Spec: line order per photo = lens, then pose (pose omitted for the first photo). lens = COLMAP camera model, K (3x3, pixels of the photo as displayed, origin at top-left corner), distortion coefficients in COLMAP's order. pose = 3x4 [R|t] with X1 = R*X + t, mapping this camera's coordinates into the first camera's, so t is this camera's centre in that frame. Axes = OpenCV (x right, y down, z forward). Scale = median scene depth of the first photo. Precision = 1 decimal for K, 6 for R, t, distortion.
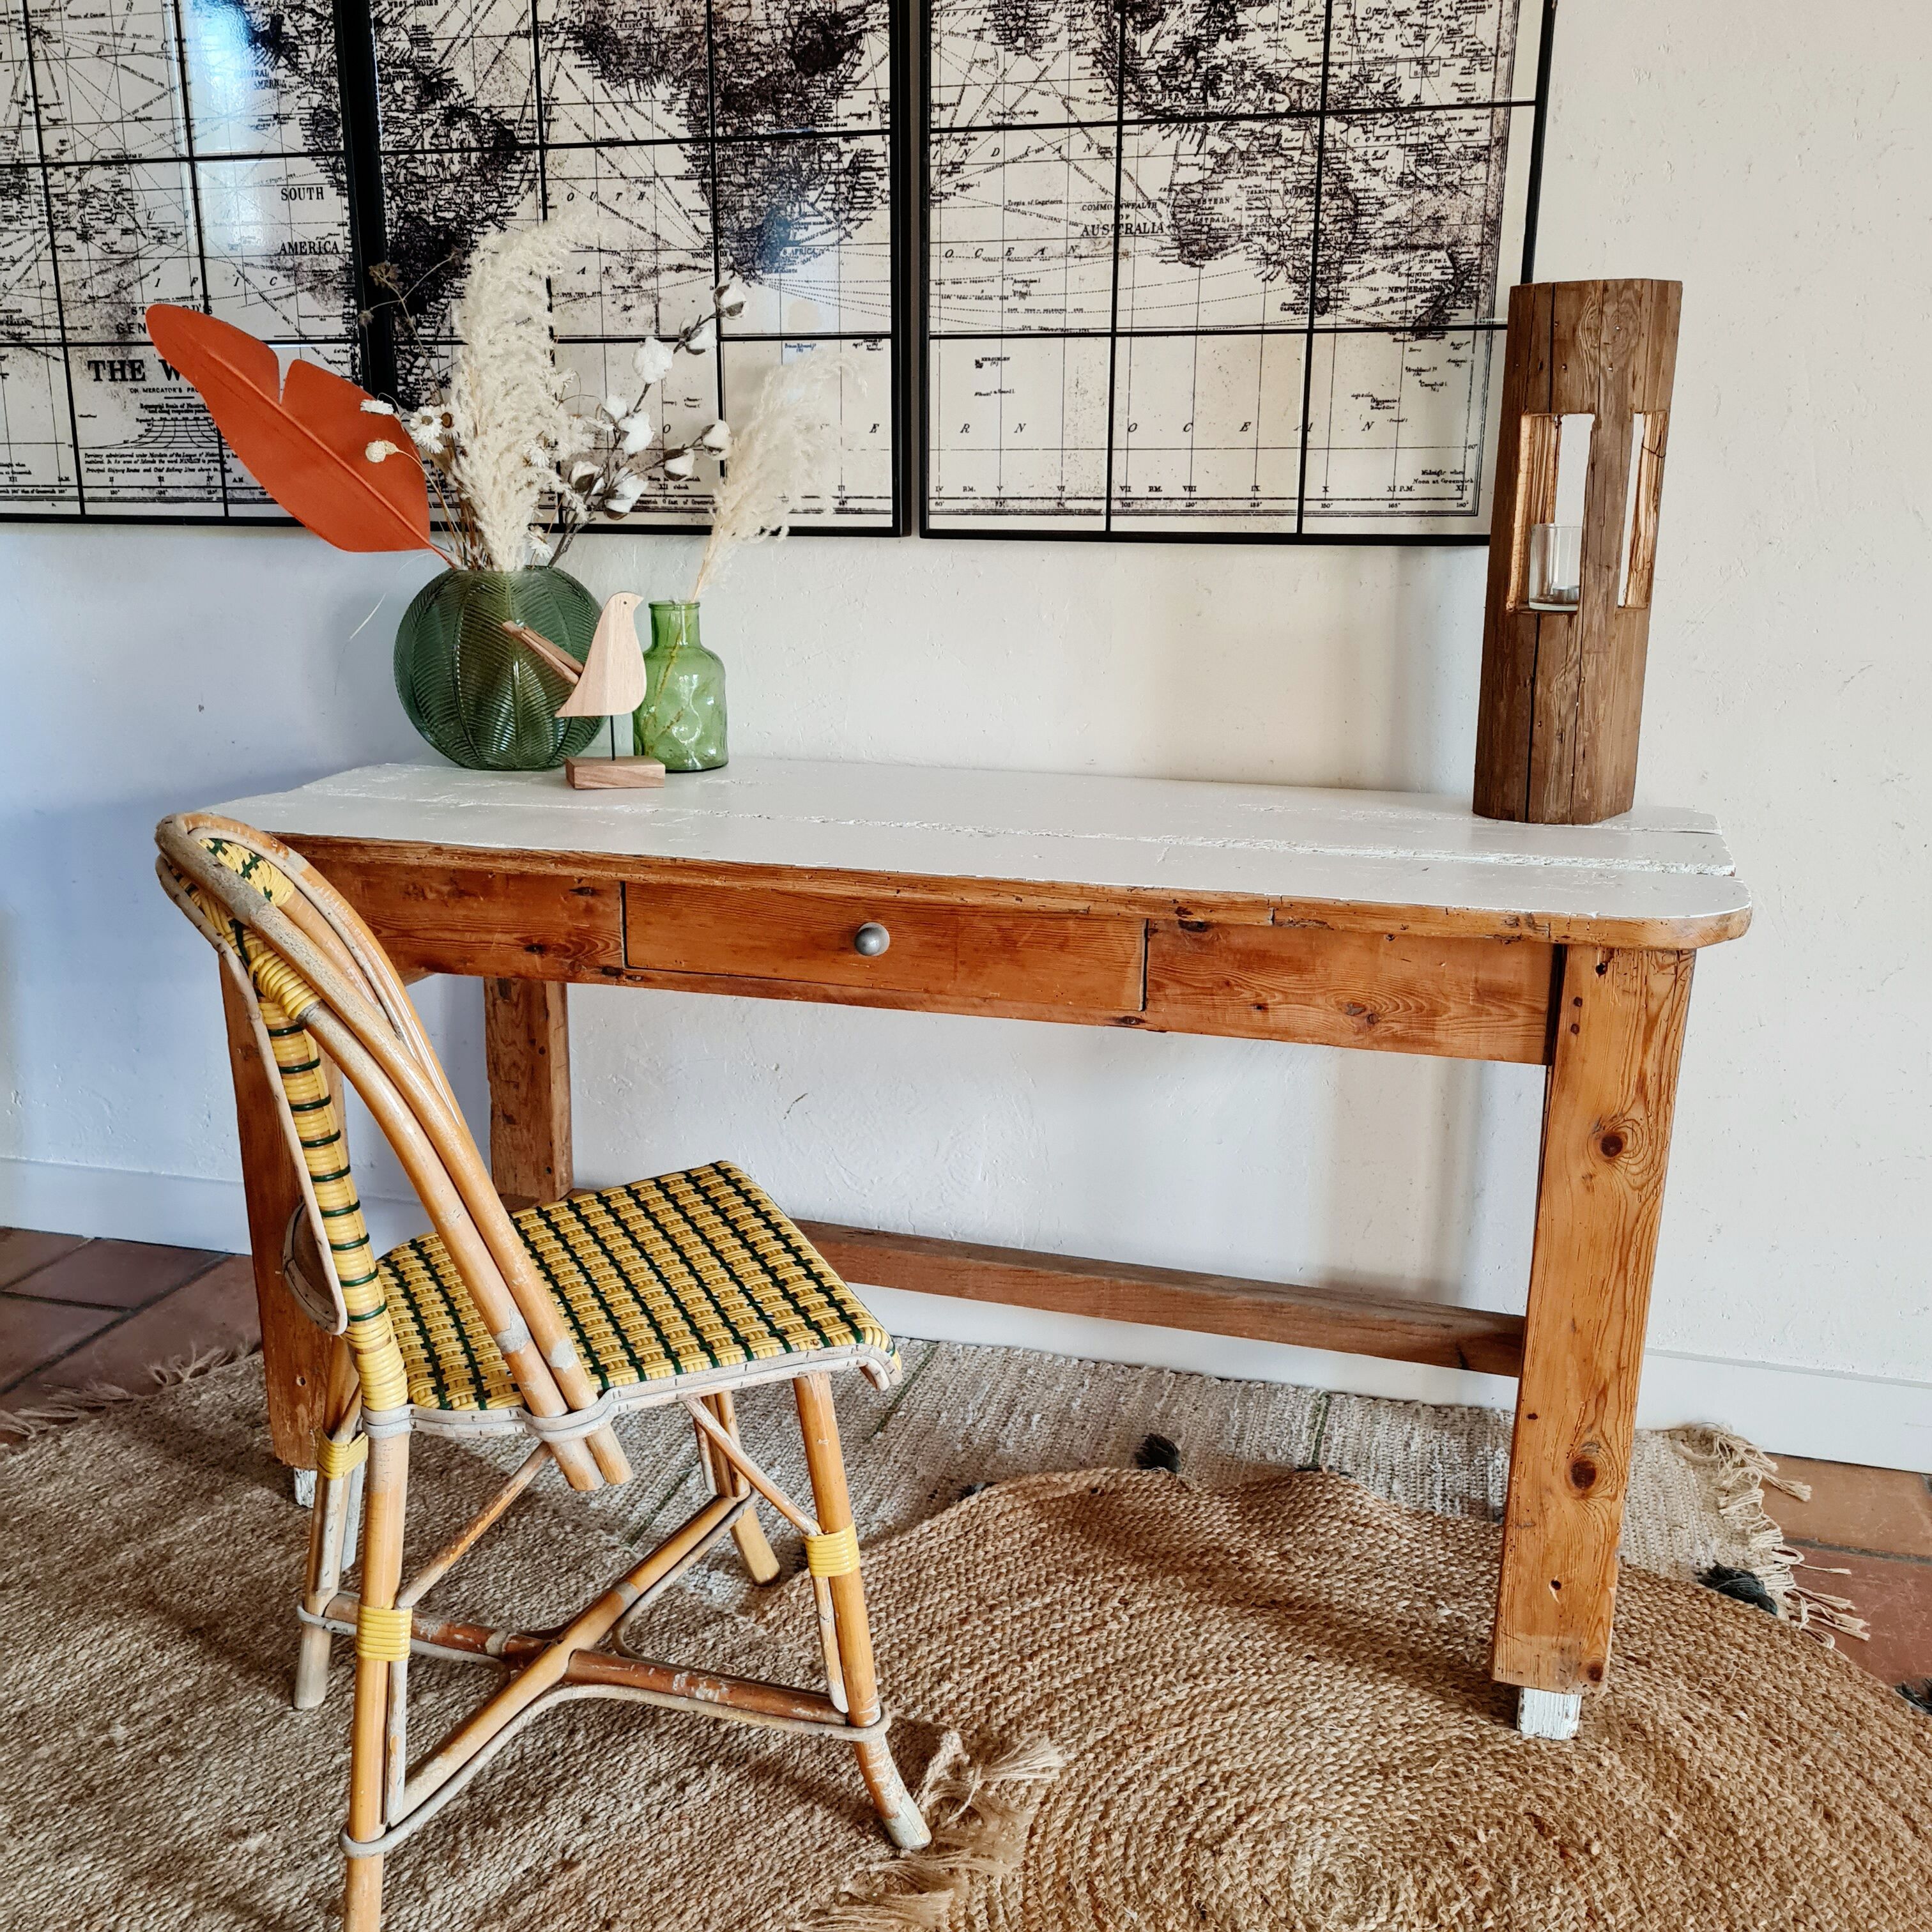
lens RADIAL K [[1971.0, 0, 942.6], [0, 1971.0, 955.8], [0, 0, 1]] dist [0.037040, 0.000000]
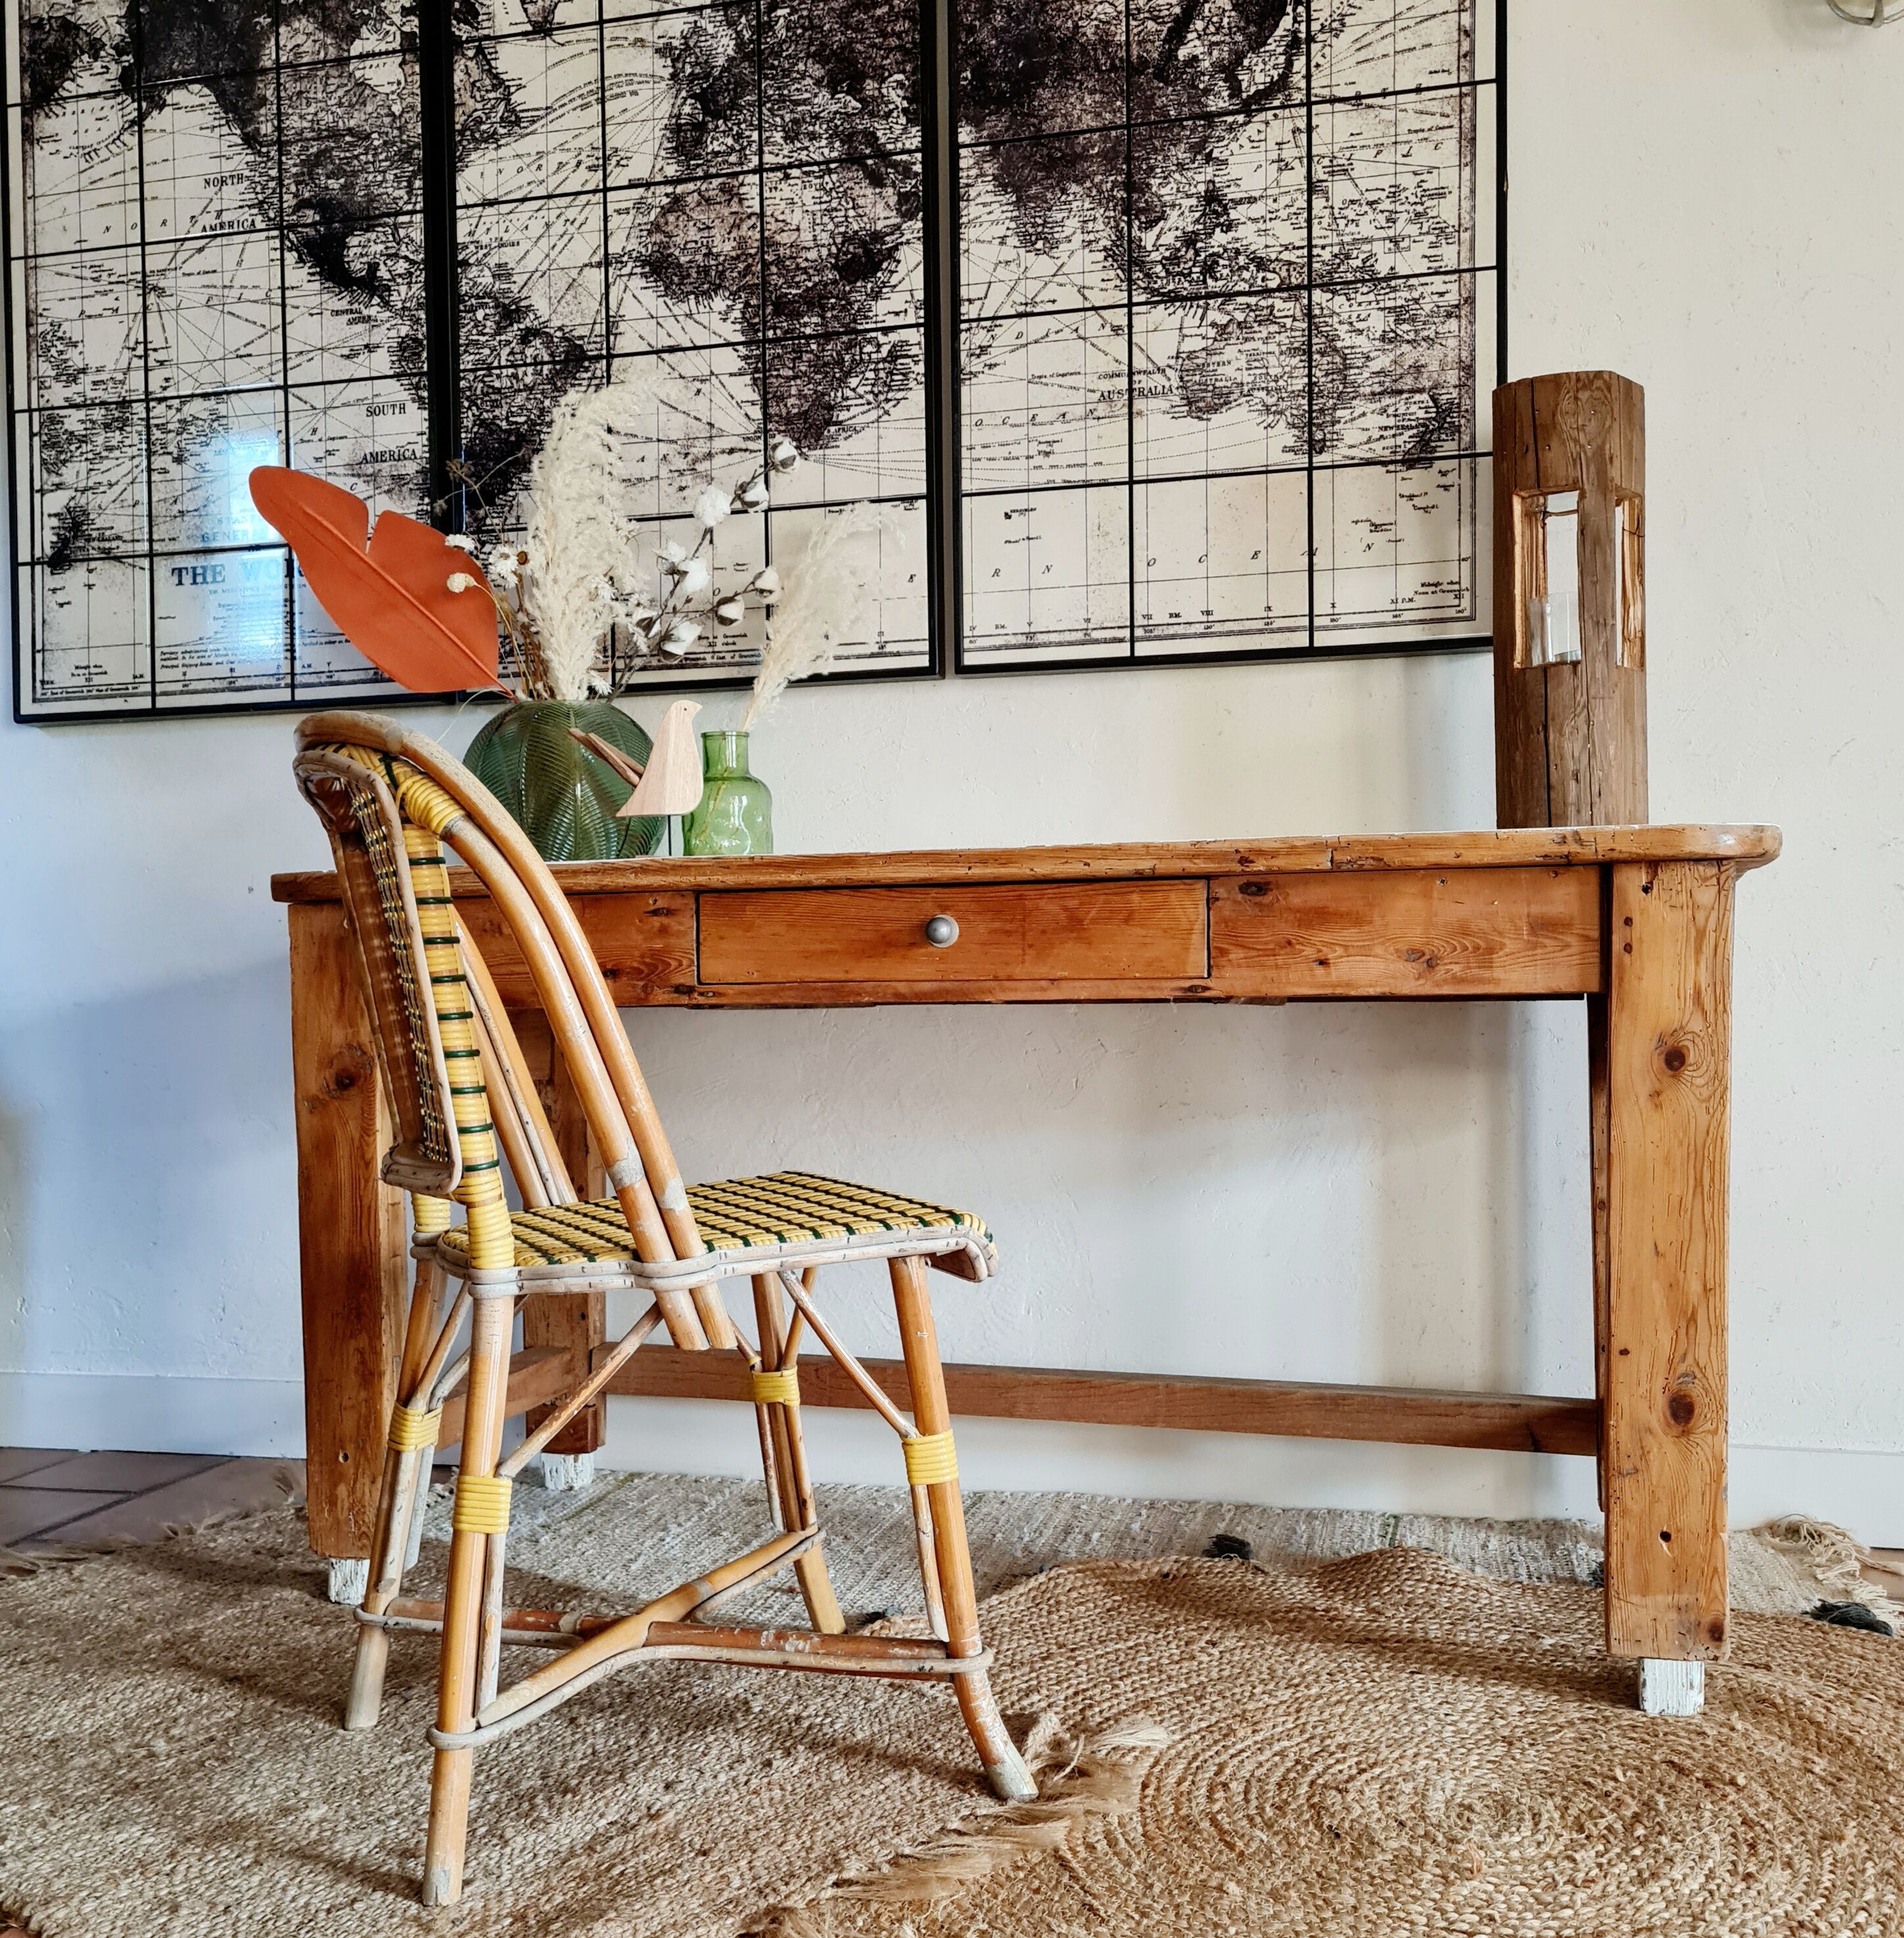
lens RADIAL K [[2030.5, 0, 929.5], [0, 2030.5, 972.6], [0, 0, 1]] dist [0.036746, 0.000000]
pose [[0.999650, -0.014780, 0.021919, -0.056029], [0.019854, 0.967188, -0.253286, 0.240786], [-0.017457, 0.253633, 0.967143, -0.026006]]
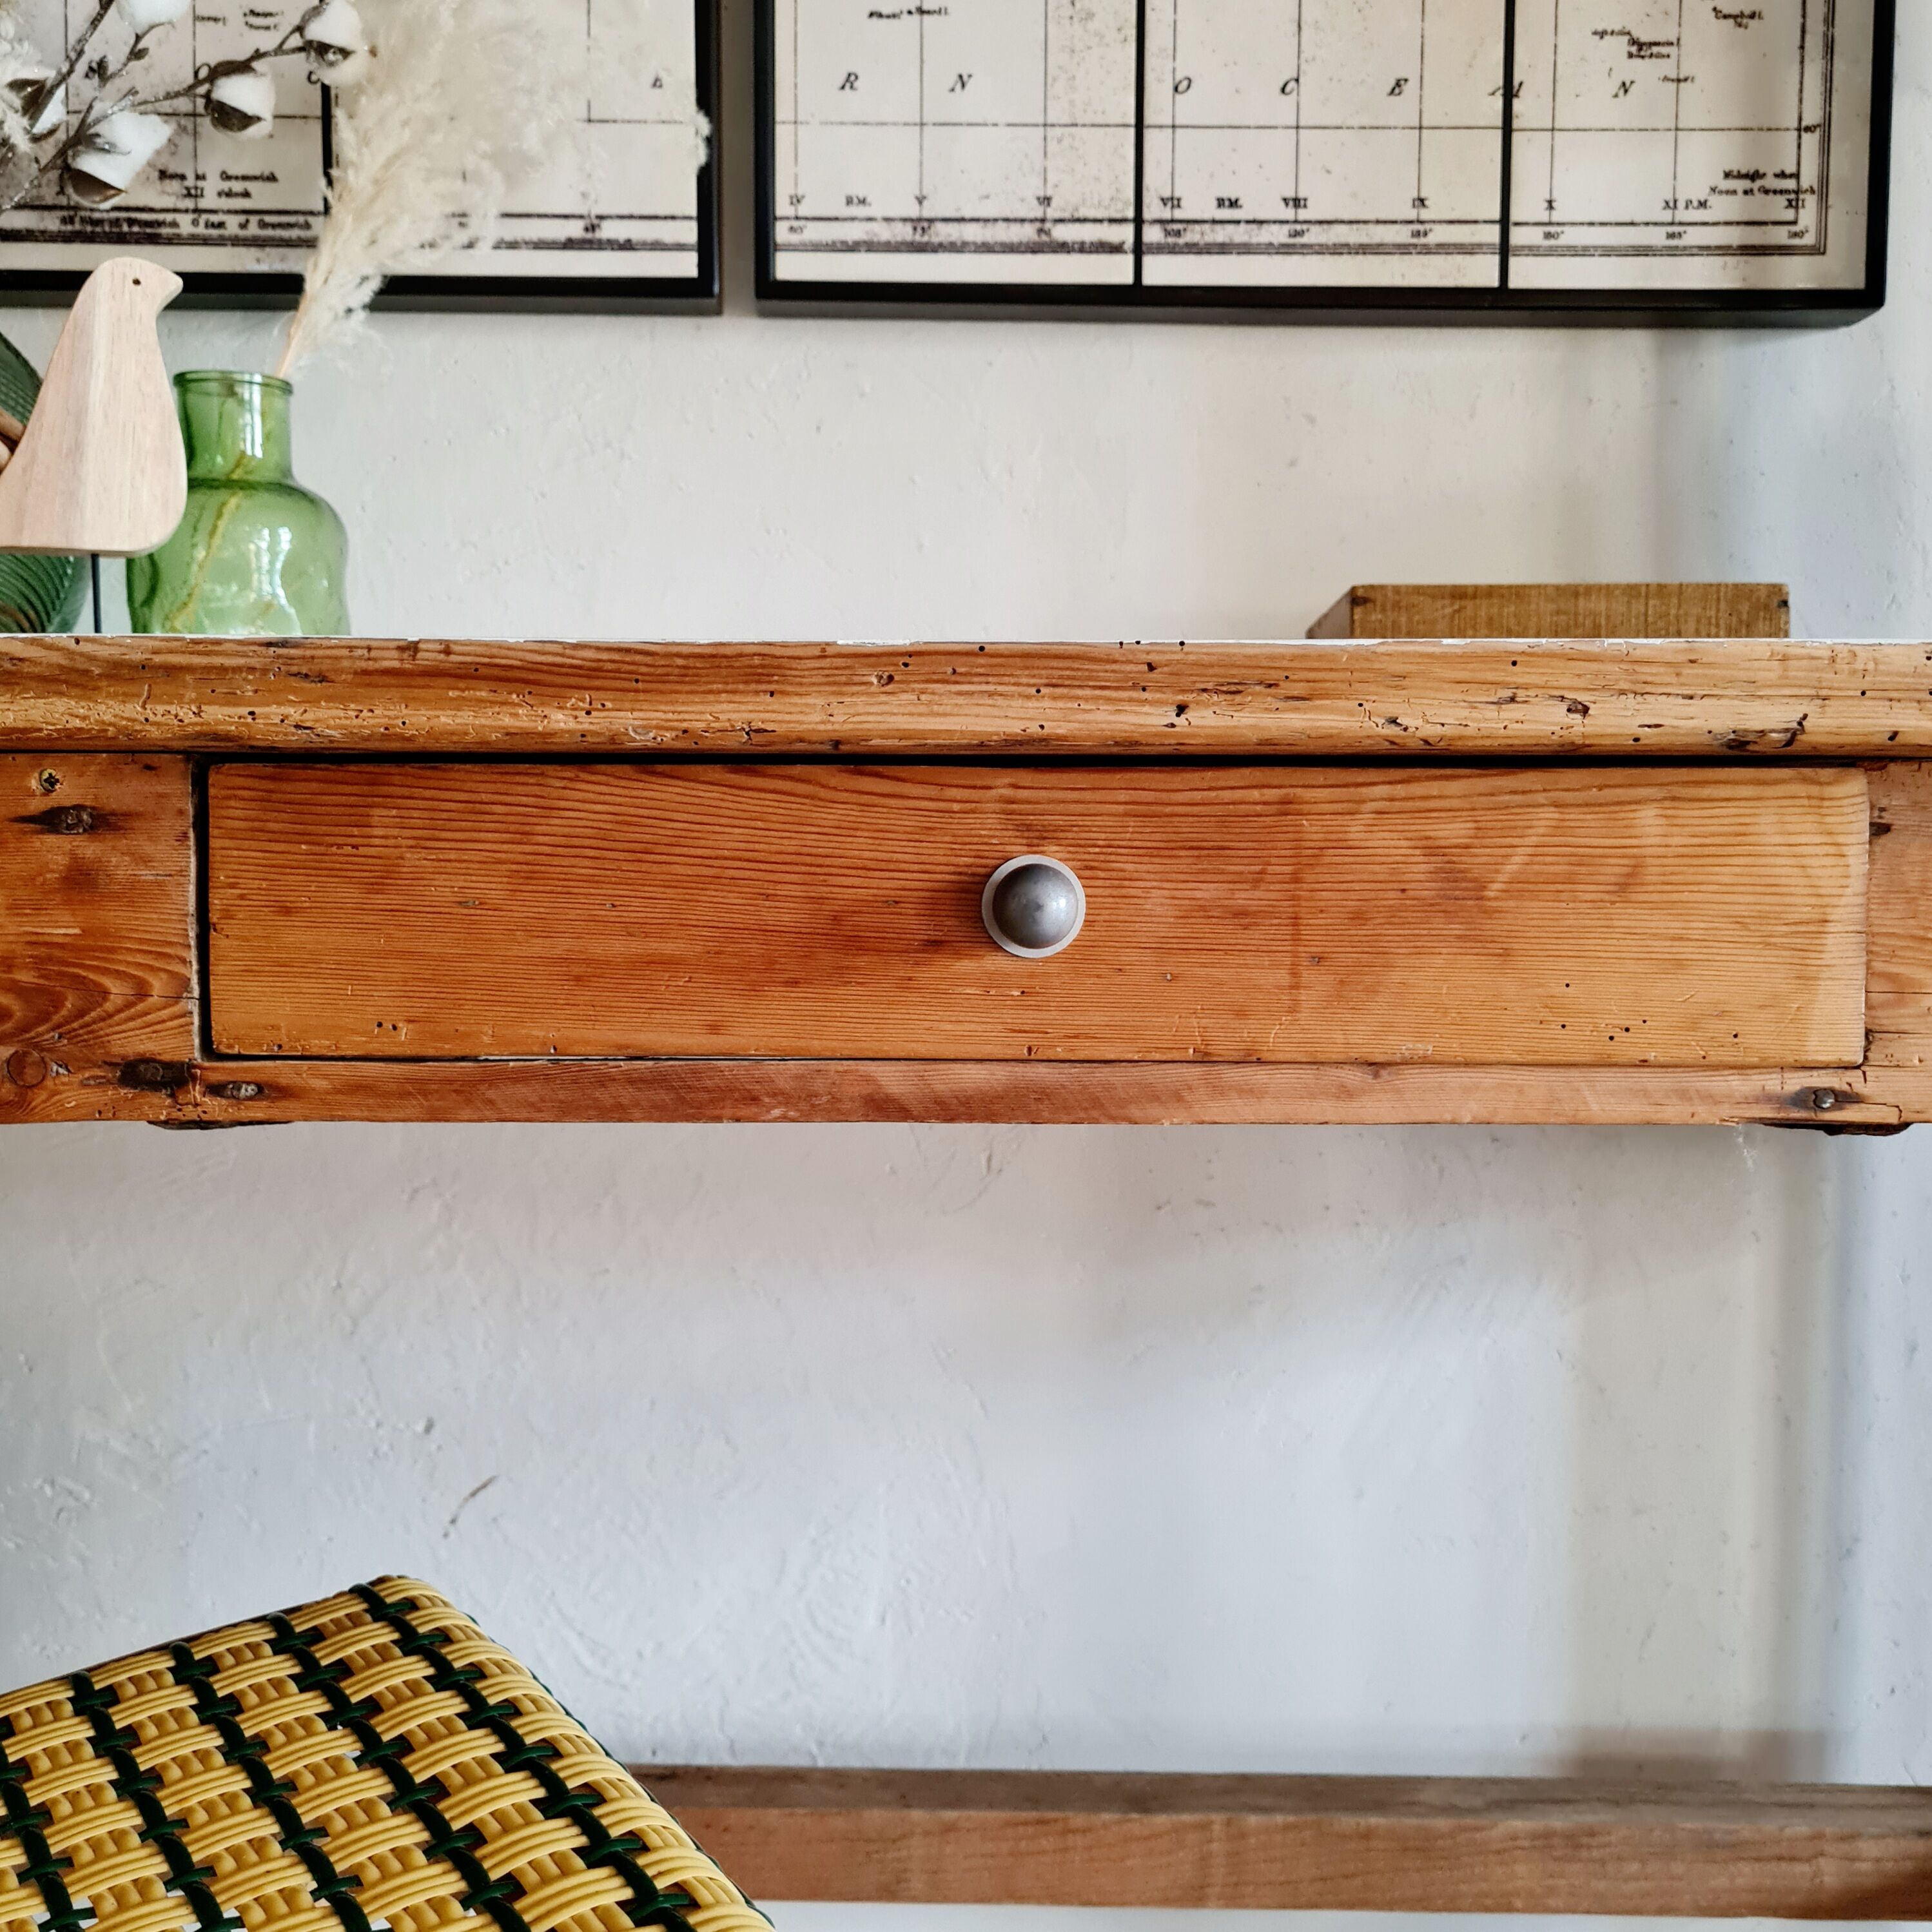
lens RADIAL K [[1971.0, 0, 949.2], [0, 1971.0, 950.8], [0, 0, 1]] dist [0.037040, 0.000000]
pose [[0.954892, -0.013553, 0.296645, -0.124638], [0.071163, 0.980294, -0.184284, 0.049376], [-0.288302, 0.197081, 0.937038, 0.591723]]
